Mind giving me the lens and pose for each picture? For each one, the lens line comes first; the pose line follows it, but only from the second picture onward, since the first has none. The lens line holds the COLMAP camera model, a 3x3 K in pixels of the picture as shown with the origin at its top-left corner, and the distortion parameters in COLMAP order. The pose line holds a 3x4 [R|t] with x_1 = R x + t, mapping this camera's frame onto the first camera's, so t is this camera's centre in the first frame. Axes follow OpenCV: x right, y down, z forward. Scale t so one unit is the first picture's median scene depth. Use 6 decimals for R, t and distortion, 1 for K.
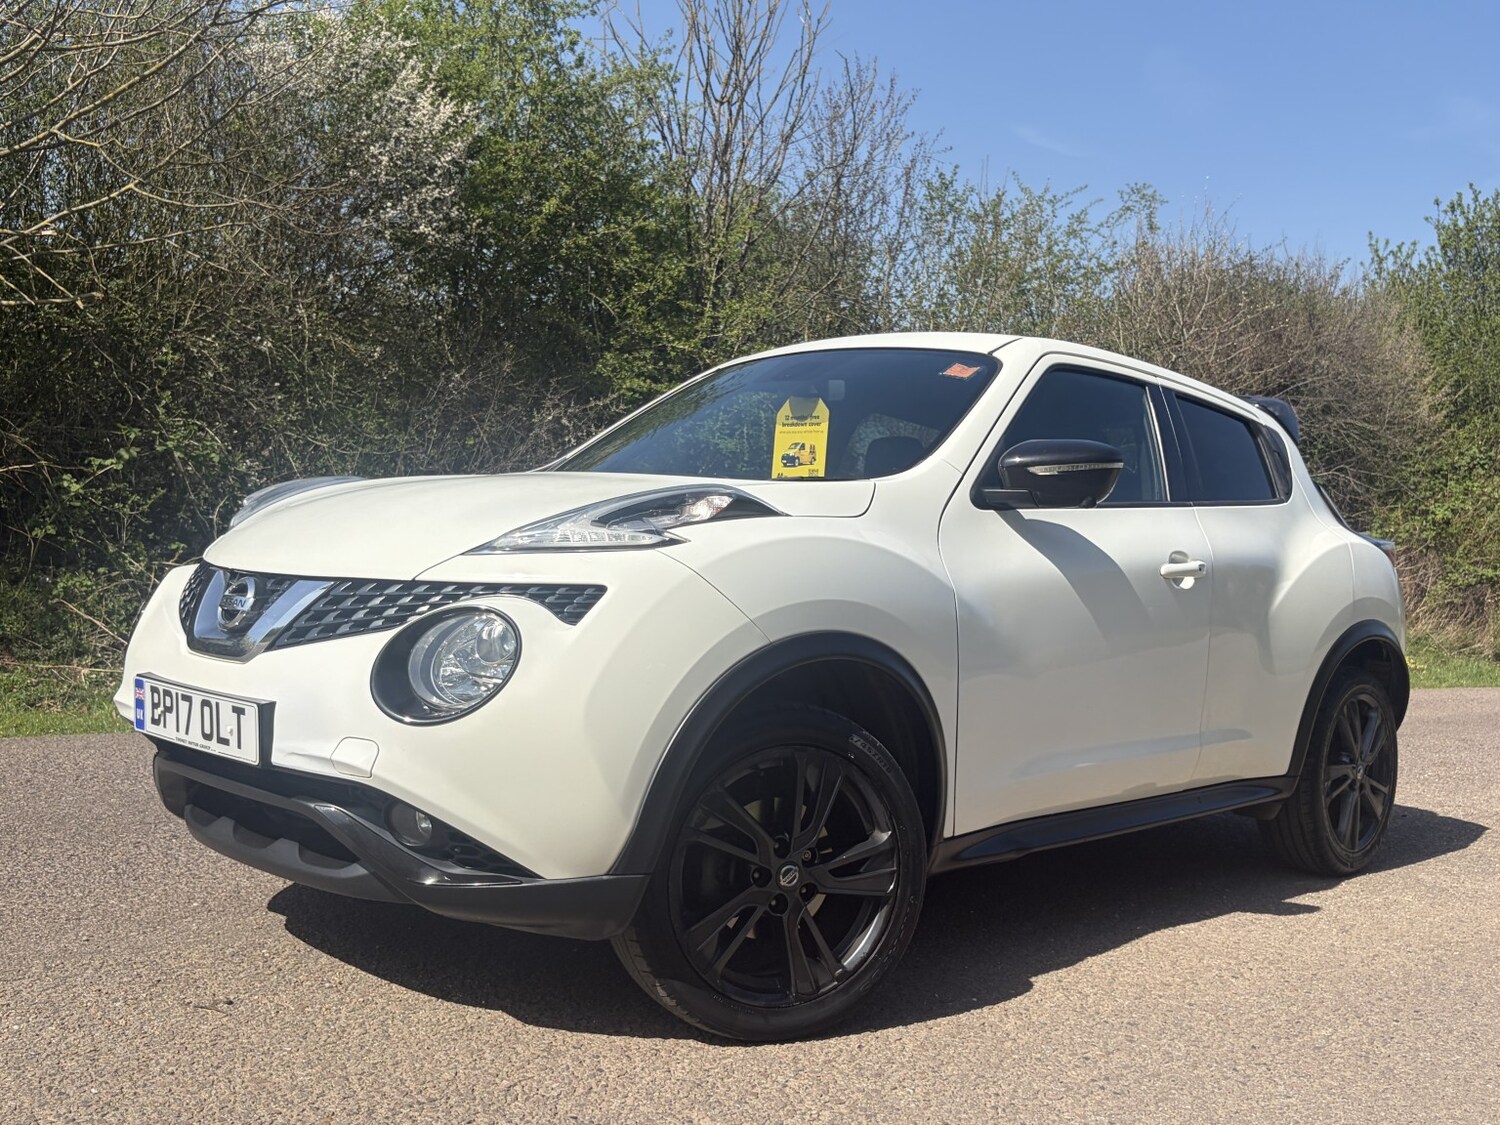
lens RADIAL K [[1519.1, 0, 750.0], [0, 1519.1, 562.5], [0, 0, 1]] dist [0.020238, -0.003525]
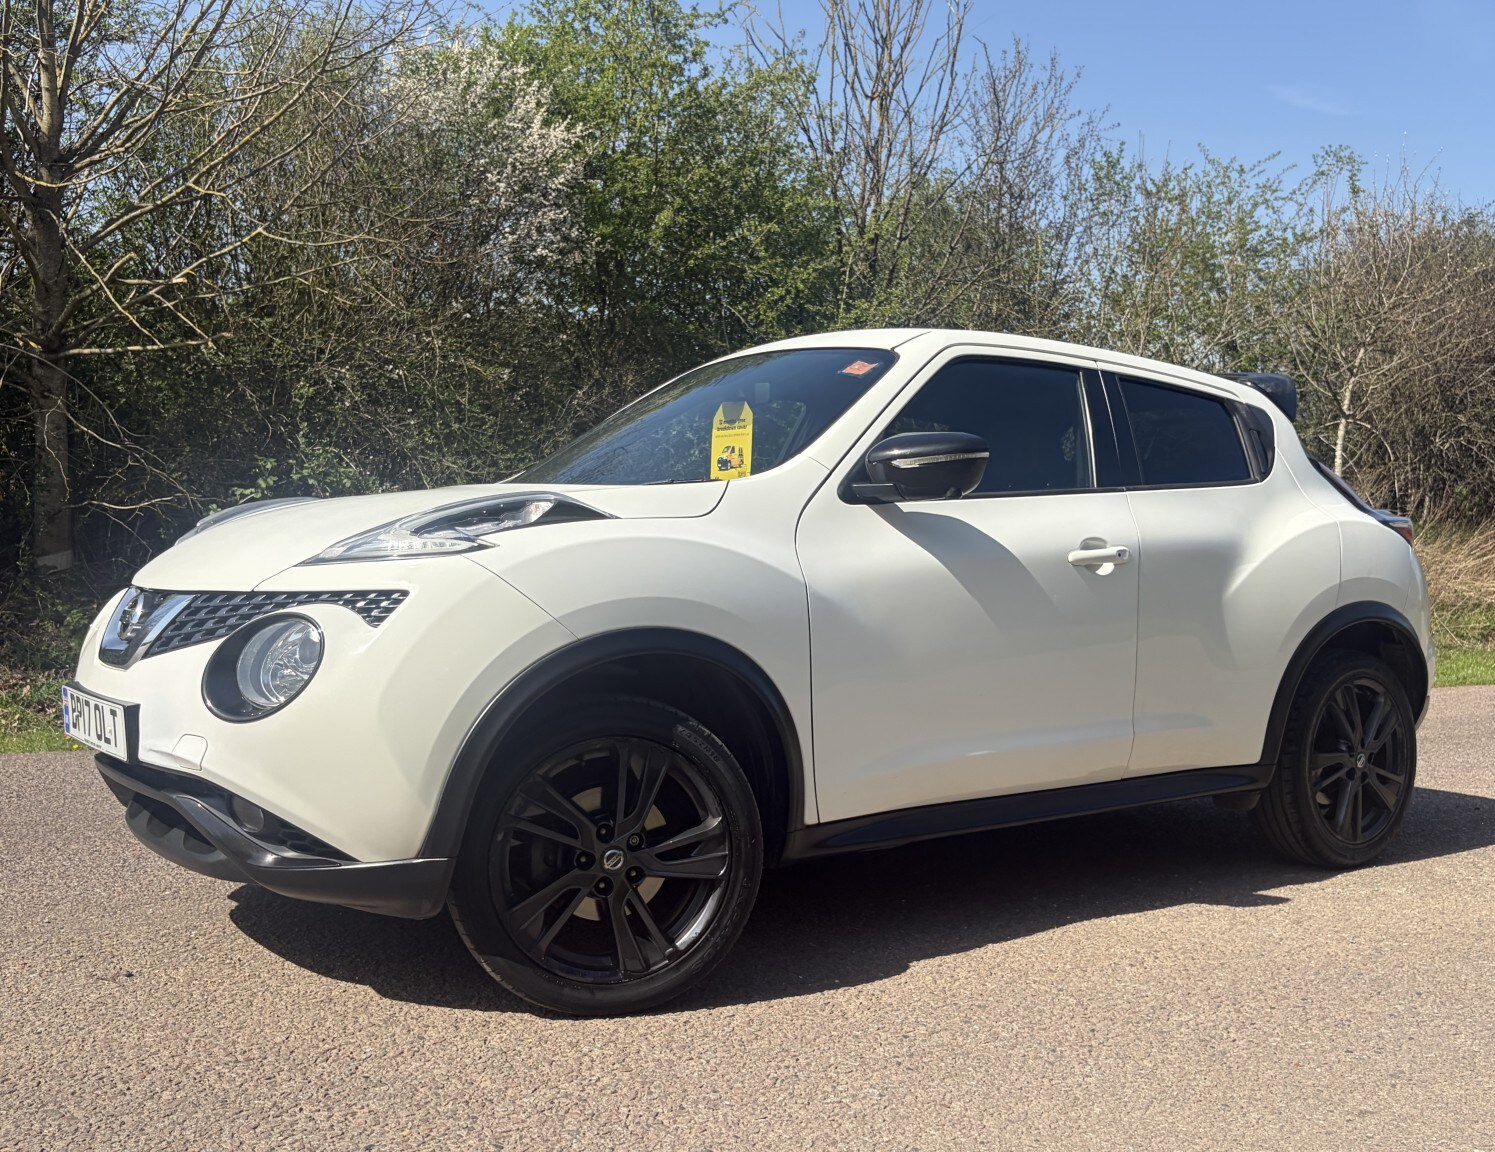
lens RADIAL K [[1544.3, 0, 742.1], [0, 1544.3, 592.8], [0, 0, 1]] dist [0.051934, -0.140551]
pose [[0.985203, -0.032129, -0.168355, 0.233247], [0.034700, 0.999322, 0.012348, 0.008331], [0.167844, -0.018007, 0.985649, -0.031421]]
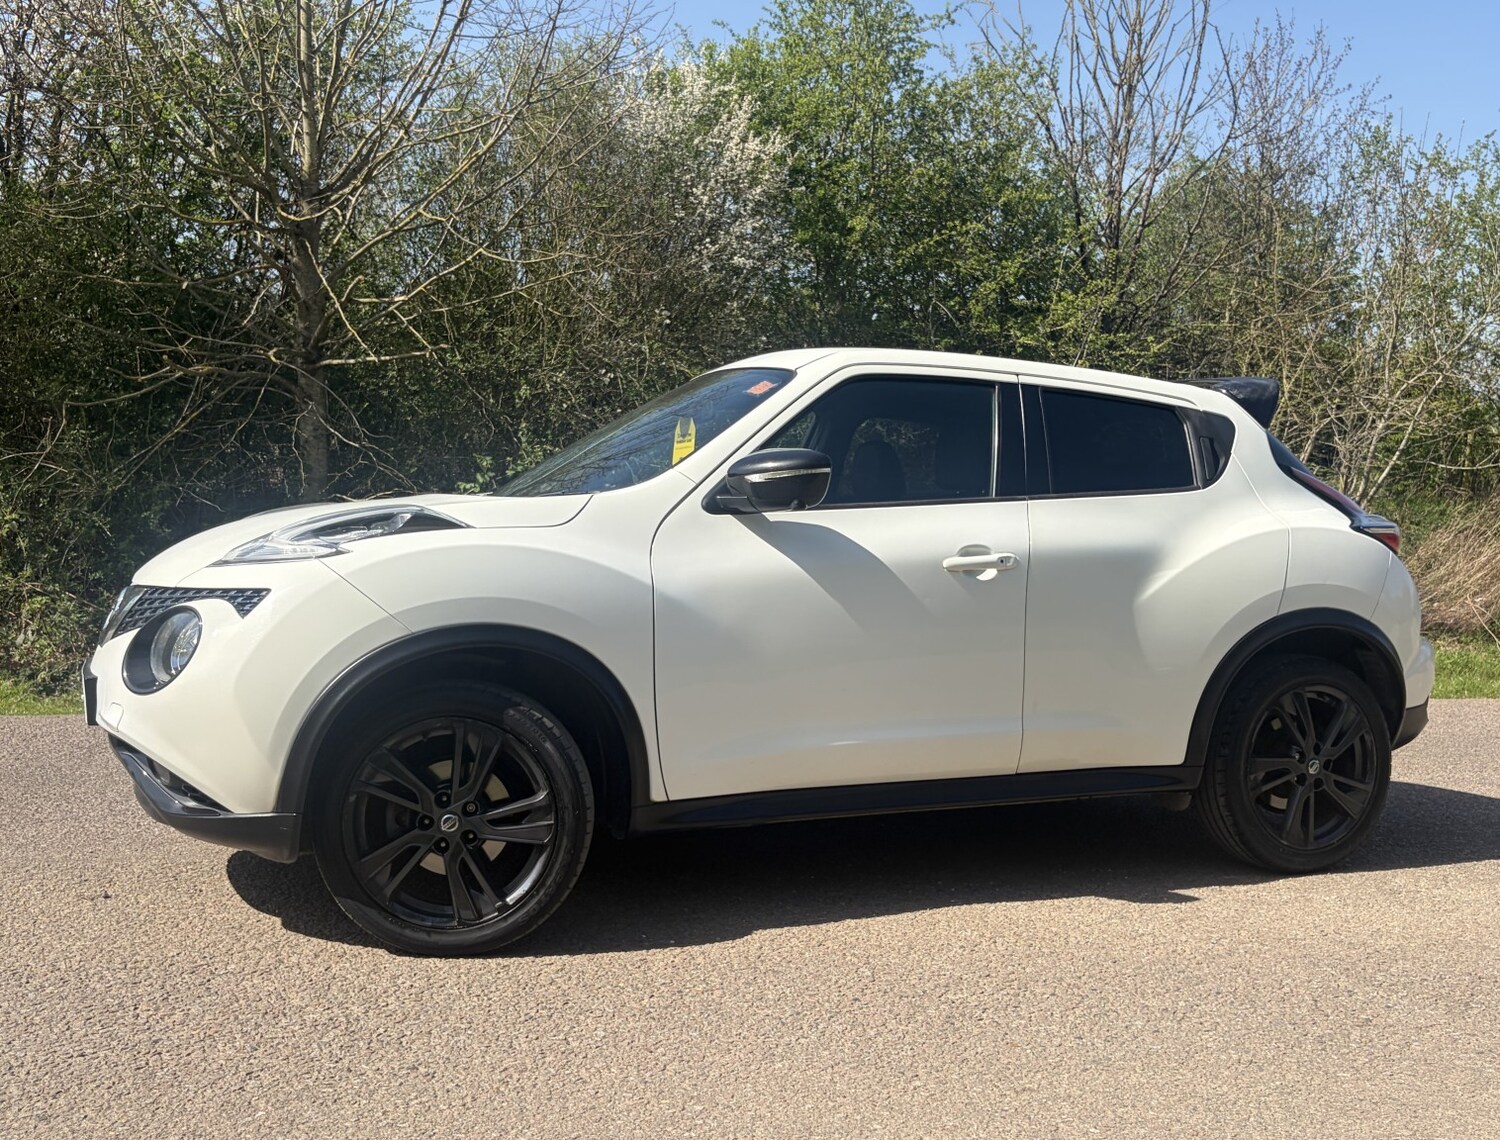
lens RADIAL K [[1513.1, 0, 749.4], [0, 1513.1, 603.2], [0, 0, 1]] dist [0.032783, -0.017864]
pose [[0.921635, -0.011507, -0.387888, 0.562355], [0.022935, 0.999428, 0.024845, 0.003280], [0.387381, -0.031794, 0.921371, -0.021107]]
